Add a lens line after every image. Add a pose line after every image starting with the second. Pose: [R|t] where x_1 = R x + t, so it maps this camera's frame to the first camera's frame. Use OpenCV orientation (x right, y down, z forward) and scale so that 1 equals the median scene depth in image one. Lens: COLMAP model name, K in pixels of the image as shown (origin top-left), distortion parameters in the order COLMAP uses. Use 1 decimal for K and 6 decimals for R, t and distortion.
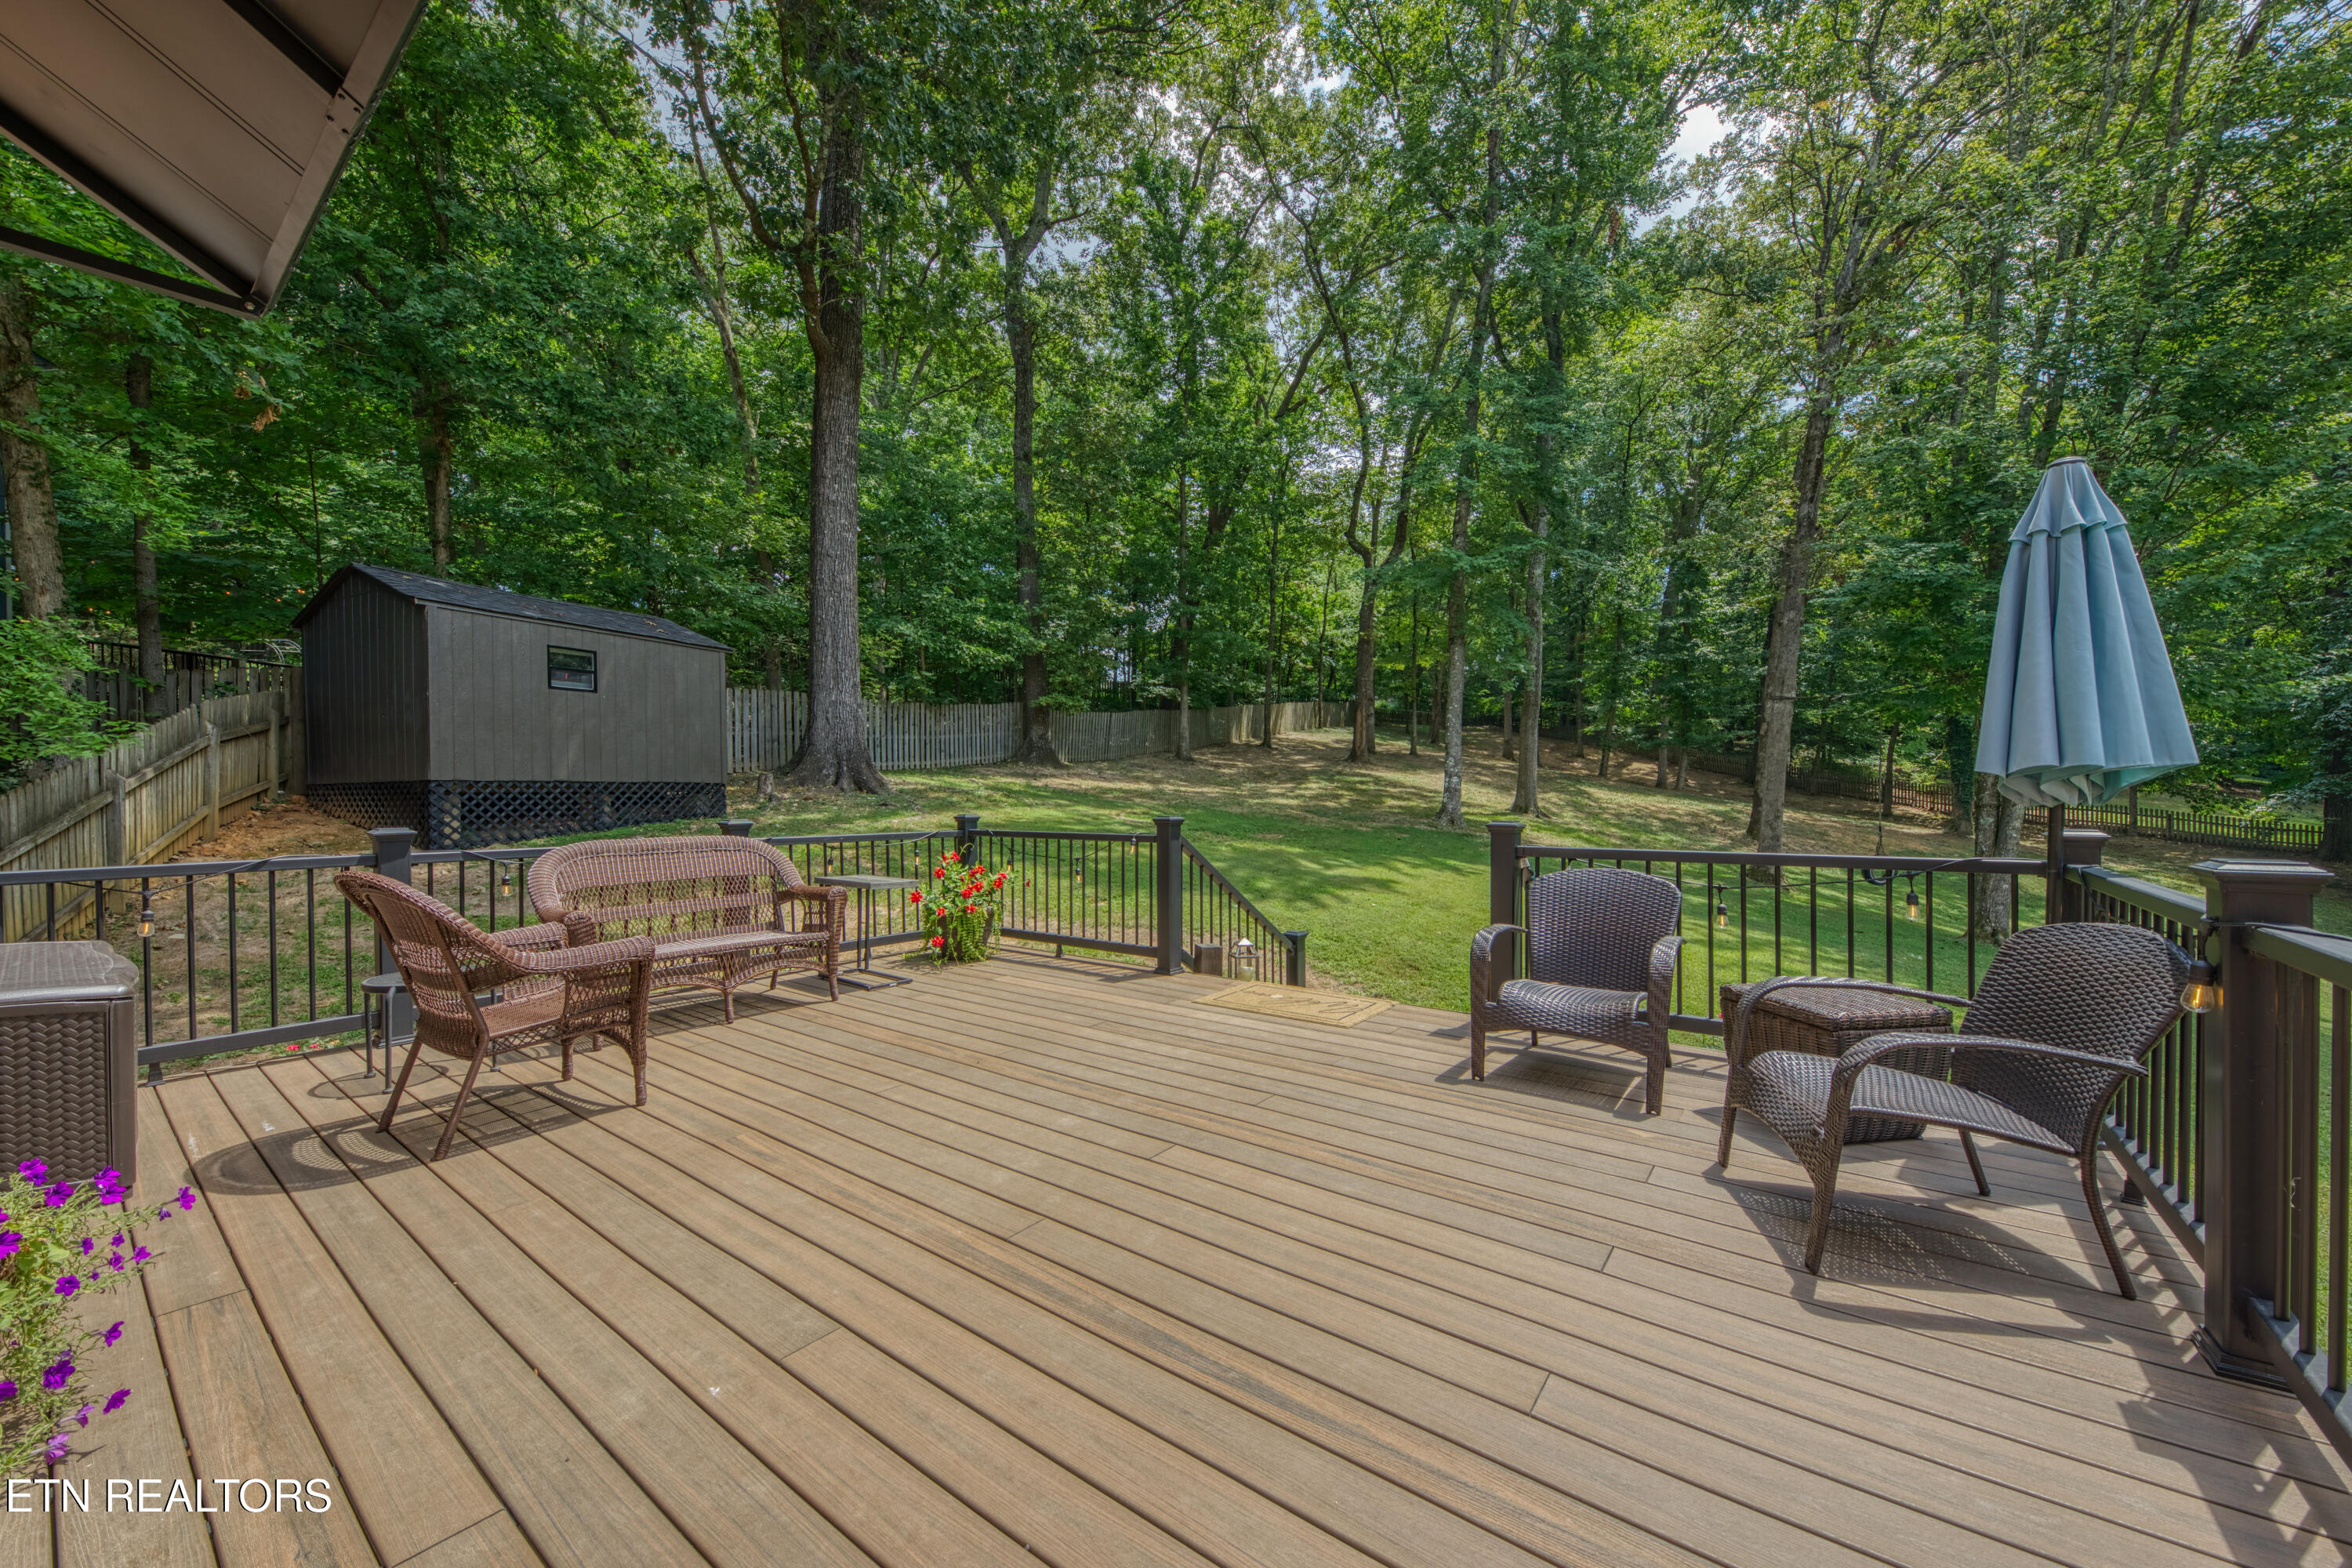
lens RADIAL K [[820.3, 0, 1218.2], [0, 820.3, 776.3], [0, 0, 1]] dist [0.000230, -0.000048]
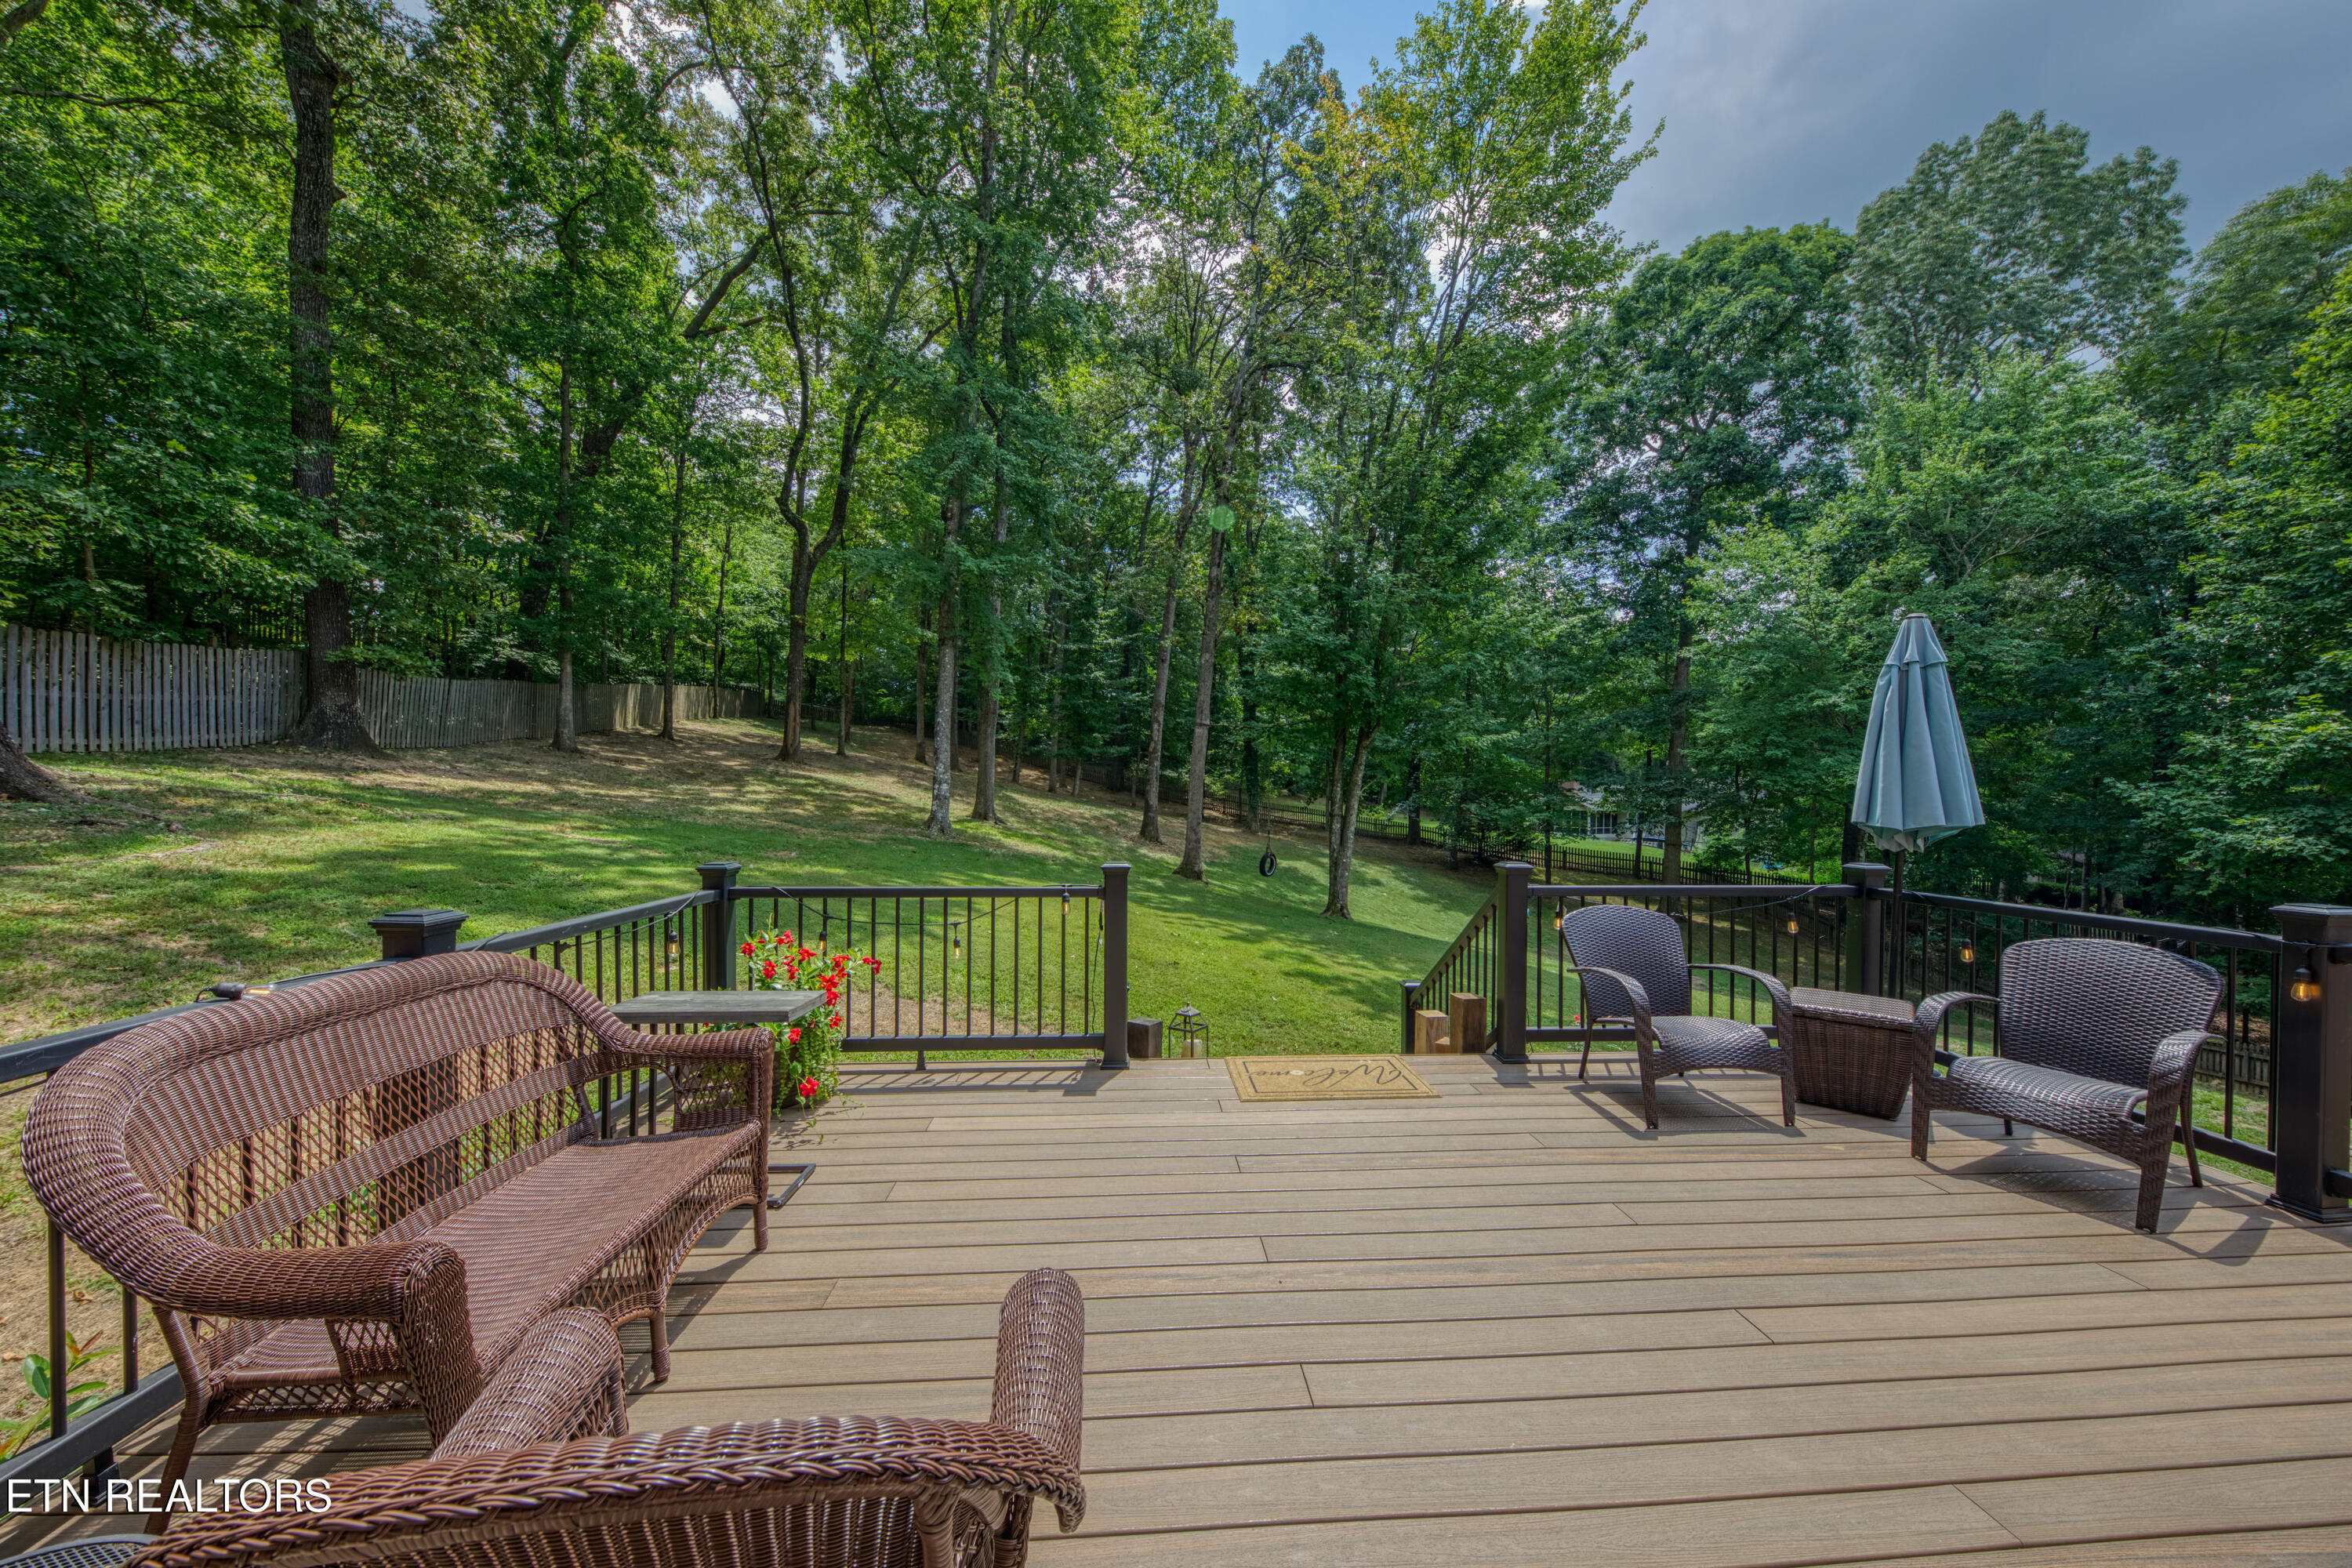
lens RADIAL K [[828.3, 0, 1178.2], [0, 828.3, 789.0], [0, 0, 1]] dist [-0.000338, -0.000164]
pose [[0.784266, 0.019082, 0.620131, -0.109027], [-0.027581, 0.999611, 0.004123, -0.005276], [-0.619812, -0.020337, 0.784487, 0.078438]]
